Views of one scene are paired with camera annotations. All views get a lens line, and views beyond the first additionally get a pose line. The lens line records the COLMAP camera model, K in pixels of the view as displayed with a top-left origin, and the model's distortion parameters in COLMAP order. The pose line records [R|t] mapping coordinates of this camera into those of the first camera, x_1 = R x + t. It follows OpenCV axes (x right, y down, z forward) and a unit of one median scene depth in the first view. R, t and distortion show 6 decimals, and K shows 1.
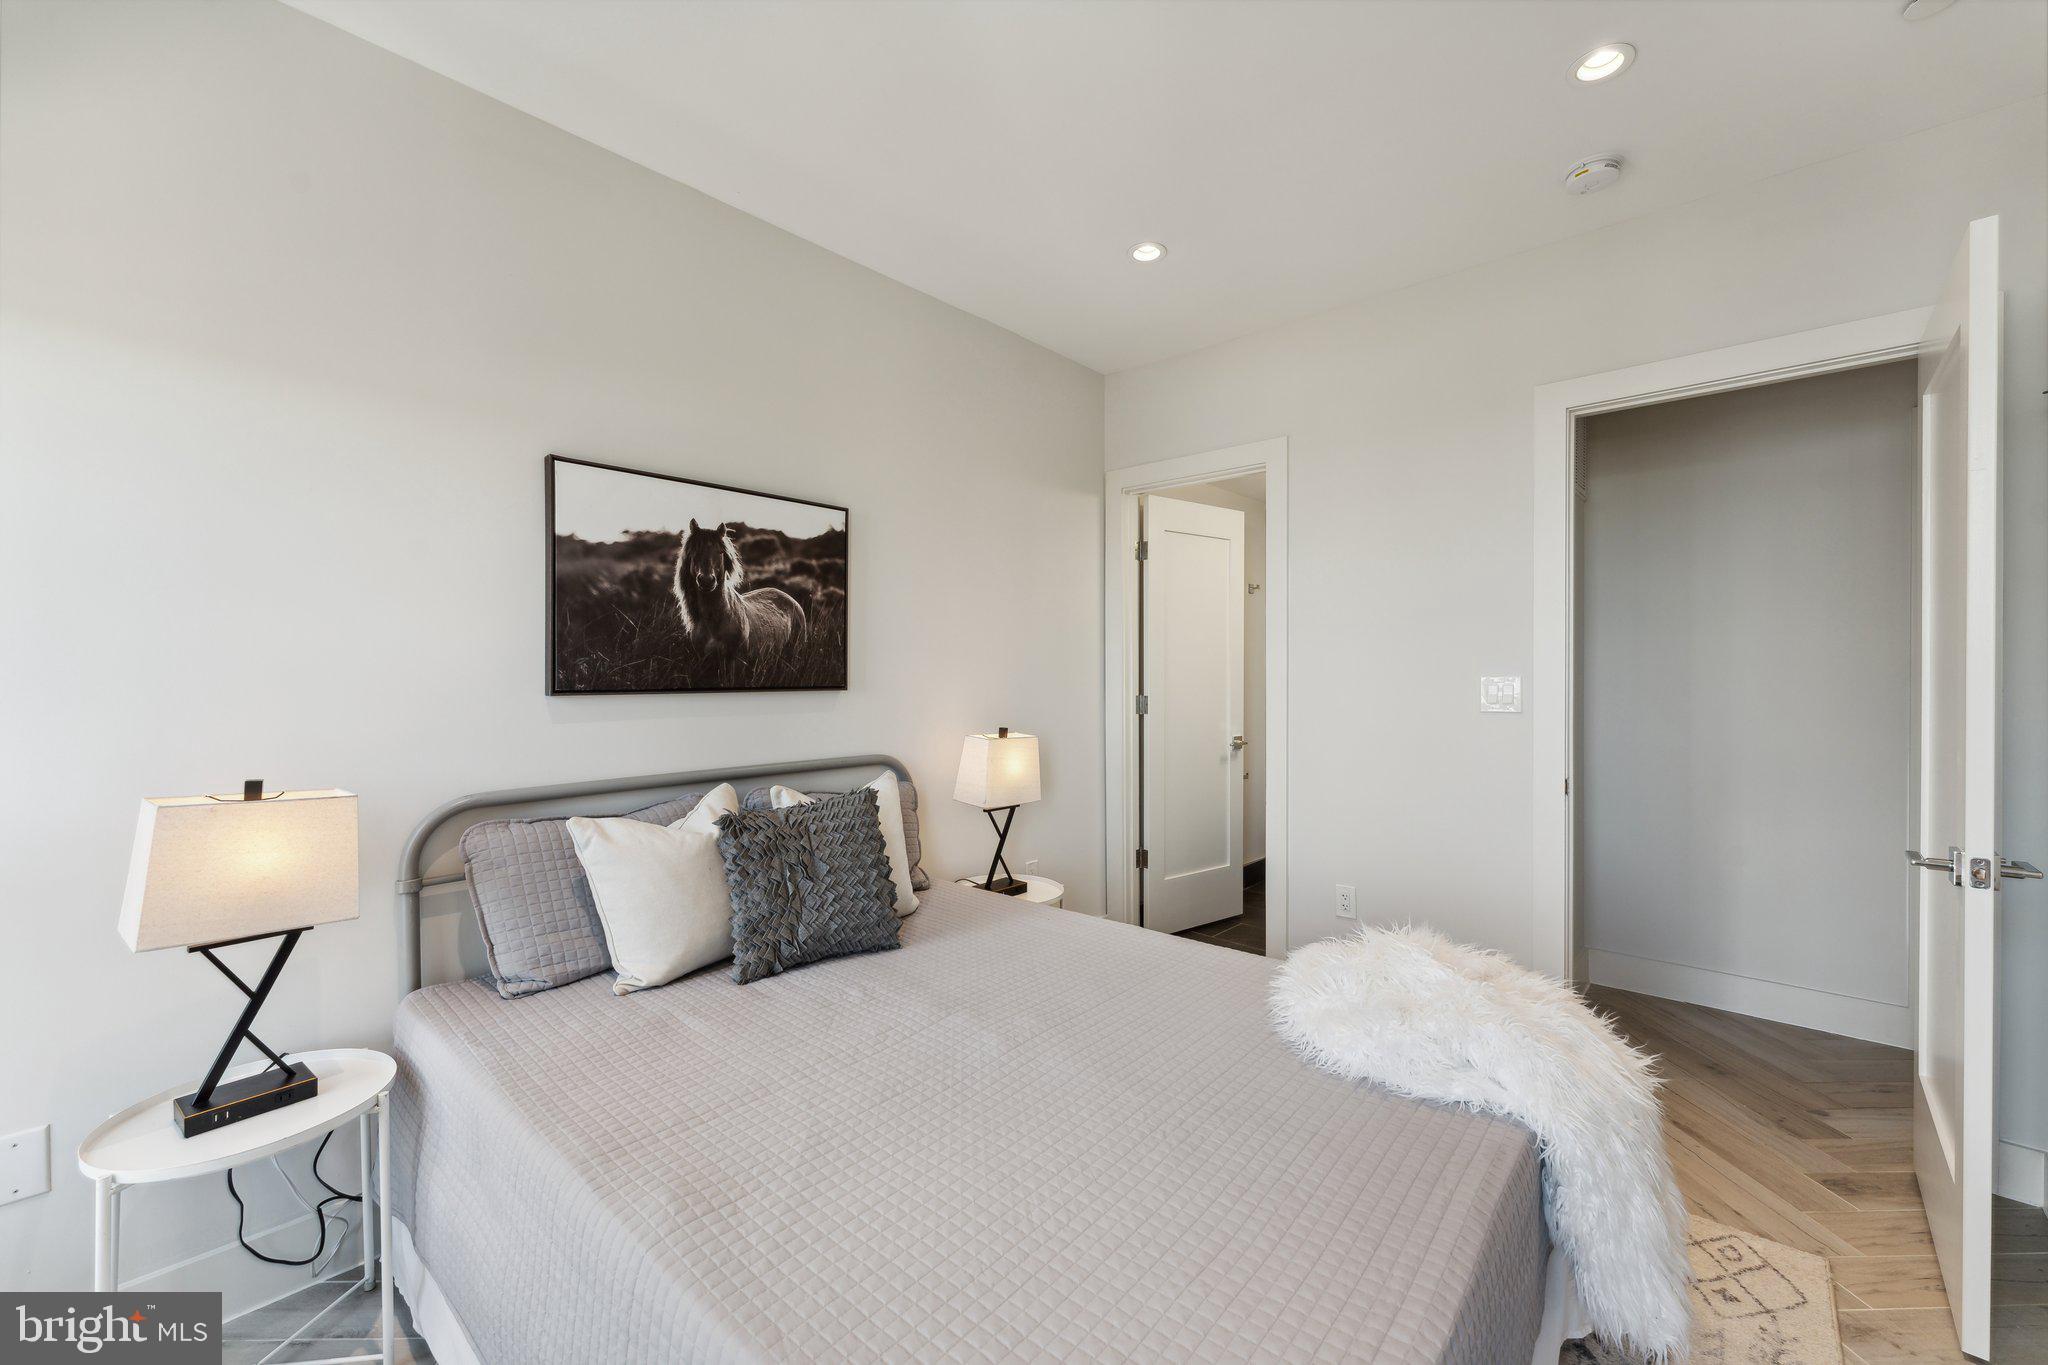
lens RADIAL K [[819.4, 0, 1004.7], [0, 819.4, 689.6], [0, 0, 1]] dist [0.000425, -0.000076]
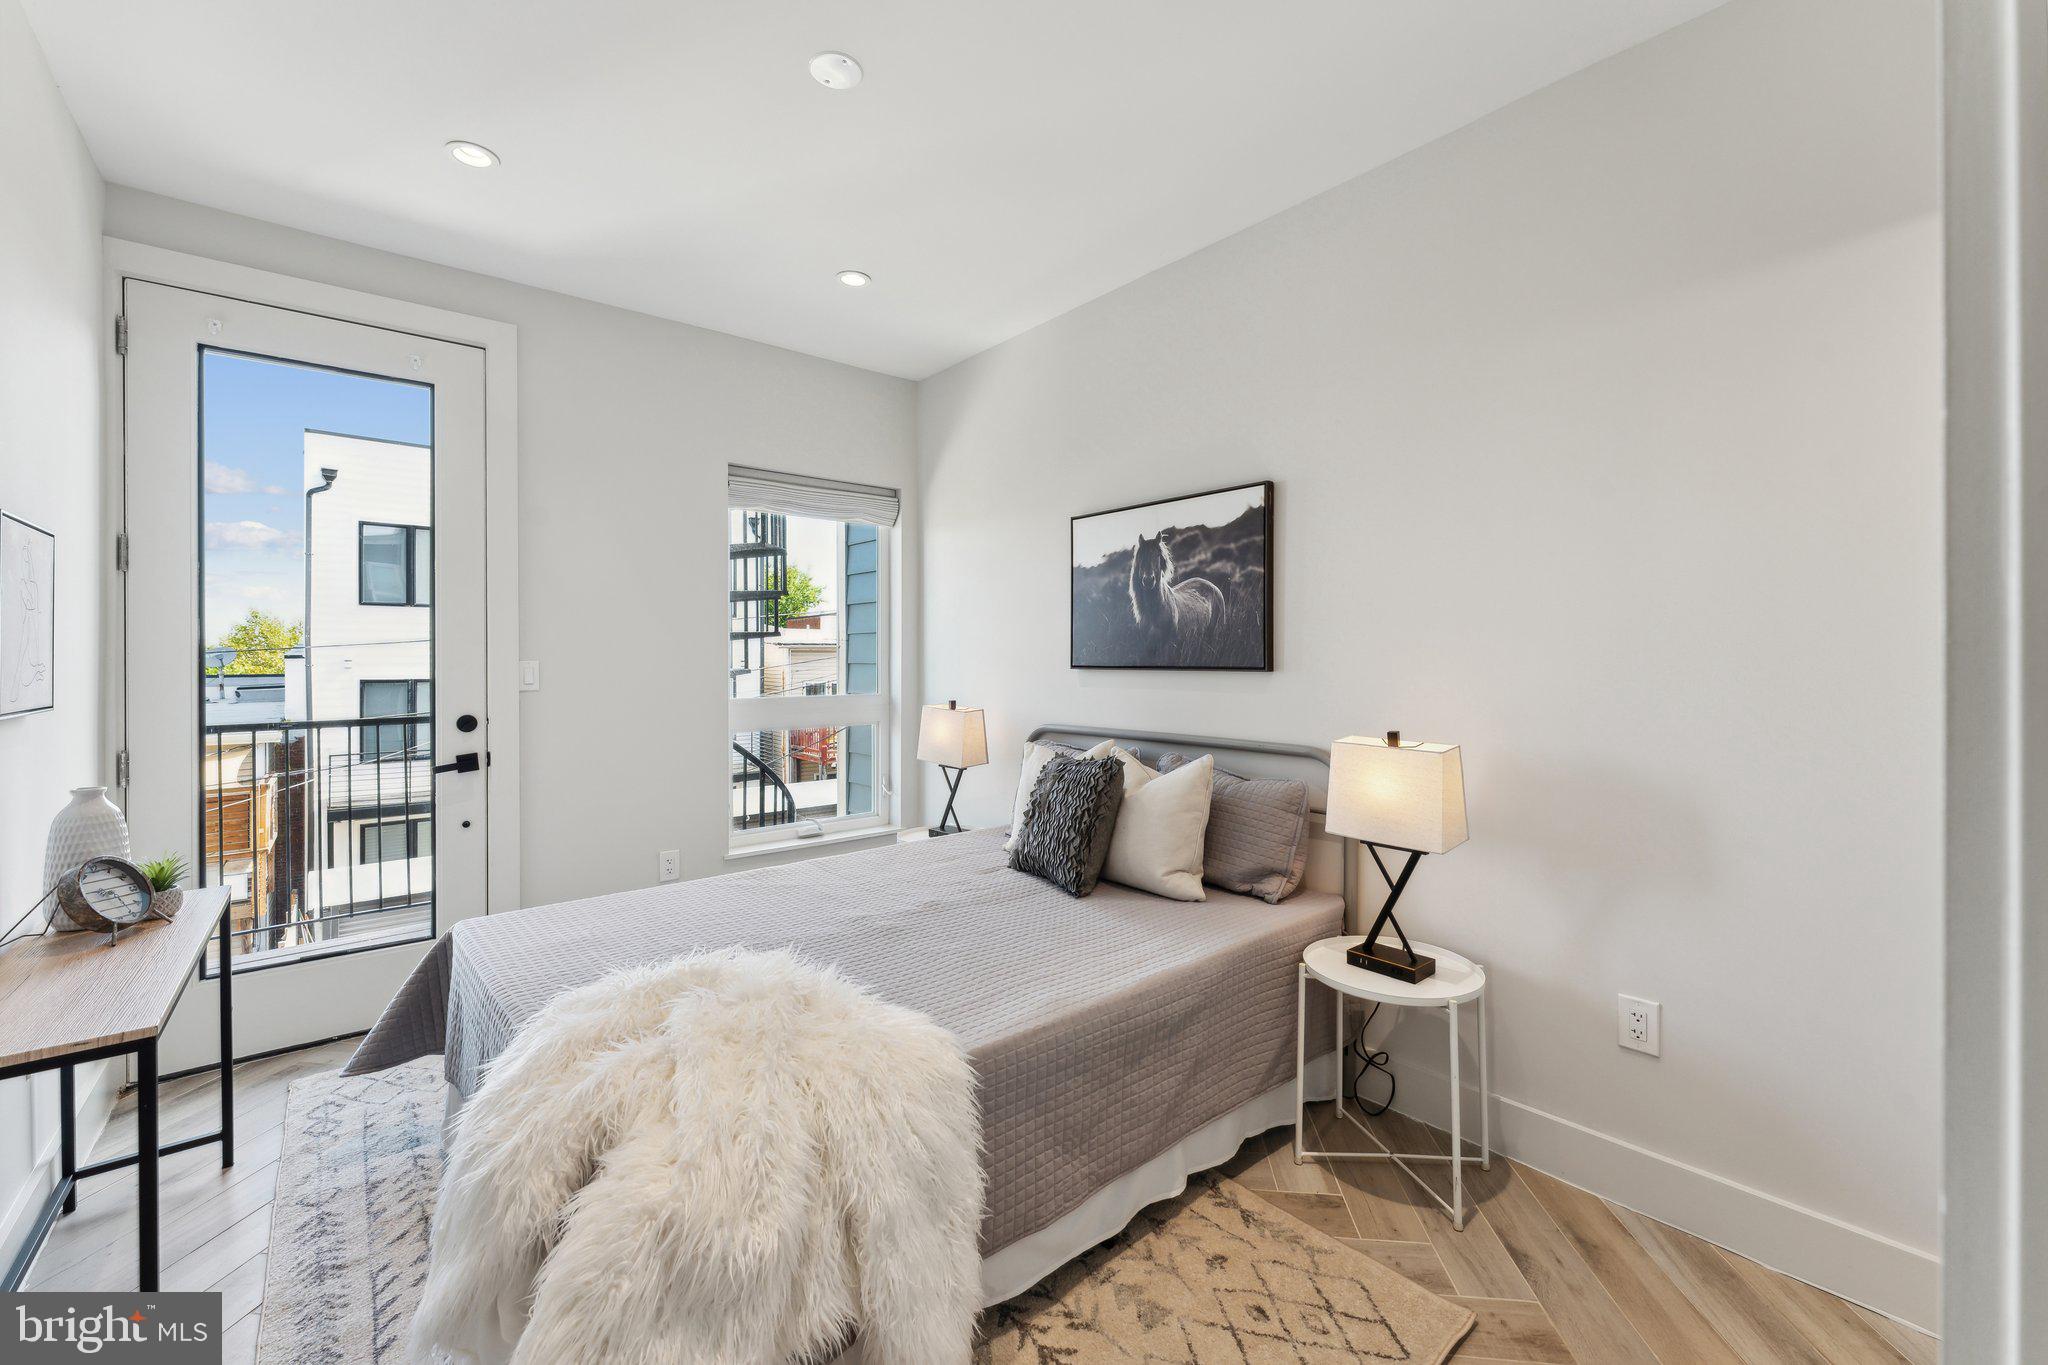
lens RADIAL K [[819.4, 0, 1020.0], [0, 819.4, 663.9], [0, 0, 1]] dist [0.000425, -0.000076]
pose [[-0.120741, 0.010738, -0.992626, 0.862384], [-0.016136, 0.999788, 0.012778, -0.017609], [0.992553, 0.017560, -0.120542, 0.911165]]
